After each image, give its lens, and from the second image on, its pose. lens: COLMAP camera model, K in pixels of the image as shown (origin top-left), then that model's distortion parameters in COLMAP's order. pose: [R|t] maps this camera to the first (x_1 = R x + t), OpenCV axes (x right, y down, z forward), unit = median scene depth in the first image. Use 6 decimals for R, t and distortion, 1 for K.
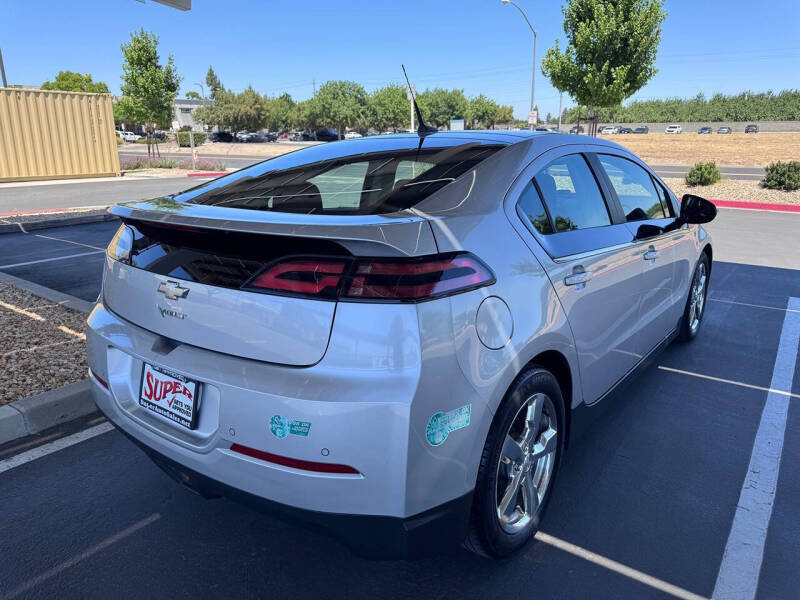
lens RADIAL K [[565.7, 0, 406.9], [0, 565.7, 296.7], [0, 0, 1]] dist [0.052921, -0.066109]
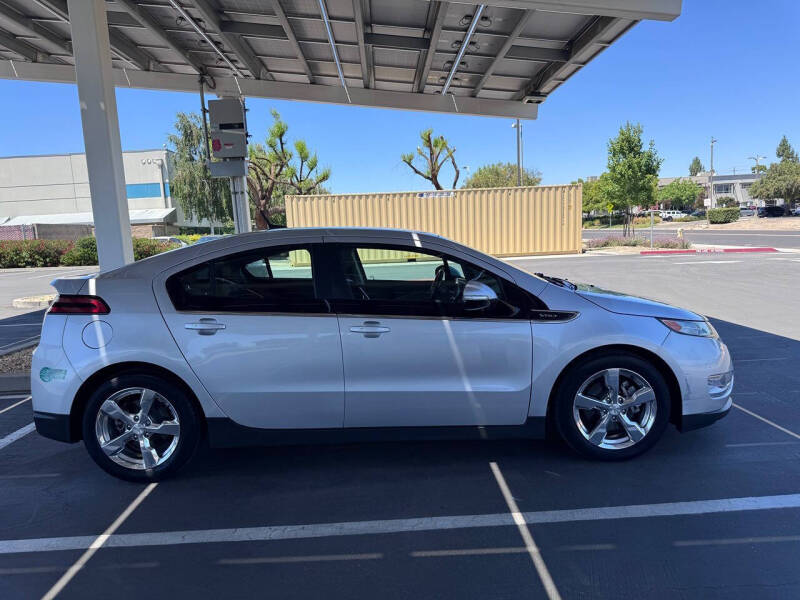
lens RADIAL K [[565.7, 0, 401.7], [0, 565.7, 303.1], [0, 0, 1]] dist [0.052921, -0.066109]
pose [[0.617268, 0.083515, -0.782308, 0.151354], [-0.176299, 0.983746, -0.034086, -0.011361], [0.766746, 0.158960, 0.621959, 0.038299]]
